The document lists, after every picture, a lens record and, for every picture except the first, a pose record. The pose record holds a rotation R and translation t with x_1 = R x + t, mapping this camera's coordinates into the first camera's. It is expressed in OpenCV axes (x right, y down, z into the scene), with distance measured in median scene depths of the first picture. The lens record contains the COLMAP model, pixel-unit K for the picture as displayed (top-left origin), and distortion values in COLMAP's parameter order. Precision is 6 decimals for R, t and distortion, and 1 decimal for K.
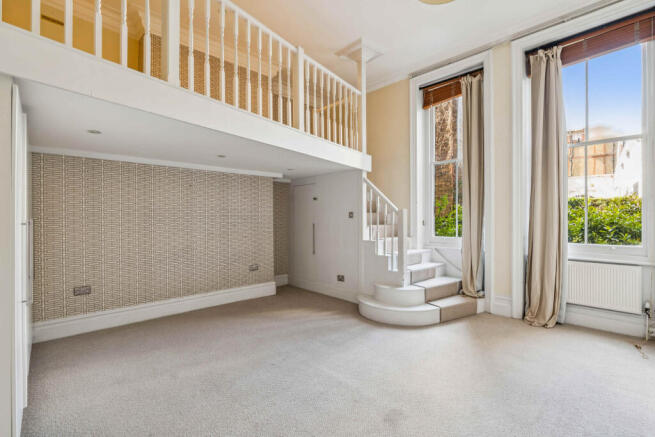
lens RADIAL K [[304.5, 0, 324.5], [0, 304.5, 216.1], [0, 0, 1]] dist [-0.019655, 0.000123]
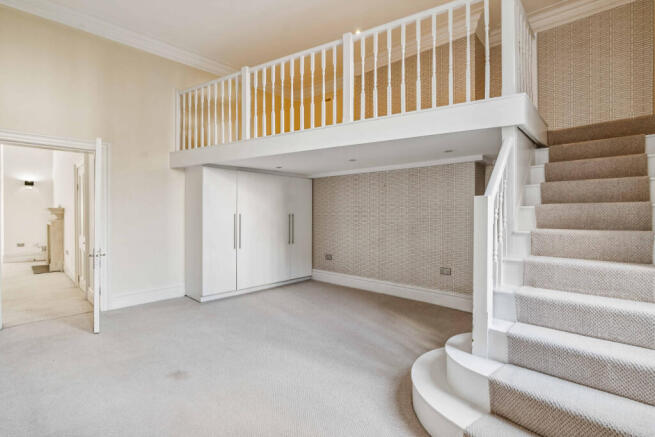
lens RADIAL K [[304.5, 0, 324.5], [0, 304.5, 216.1], [0, 0, 1]] dist [-0.019655, 0.000123]
pose [[0.063921, 0.008715, -0.997917, 0.758601], [0.001736, 0.999959, 0.008844, 0.005675], [0.997953, -0.002298, 0.063903, 0.760551]]
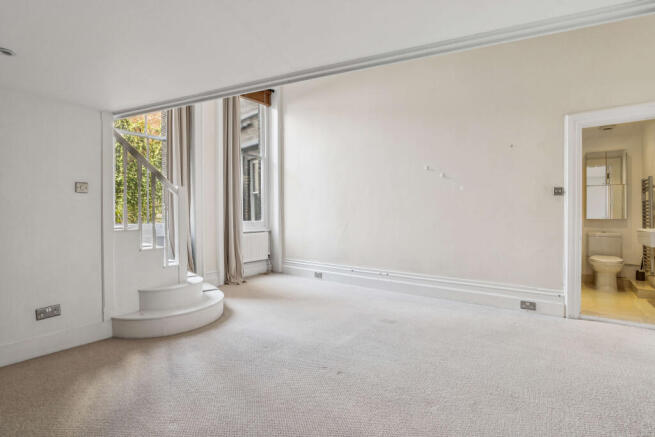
lens RADIAL K [[304.5, 0, 324.5], [0, 304.5, 216.1], [0, 0, 1]] dist [-0.019655, 0.000123]
pose [[-0.174287, -0.001332, 0.984694, -0.640209], [0.003473, 0.999992, 0.001968, 0.059896], [-0.984689, 0.003763, -0.174281, 0.811191]]
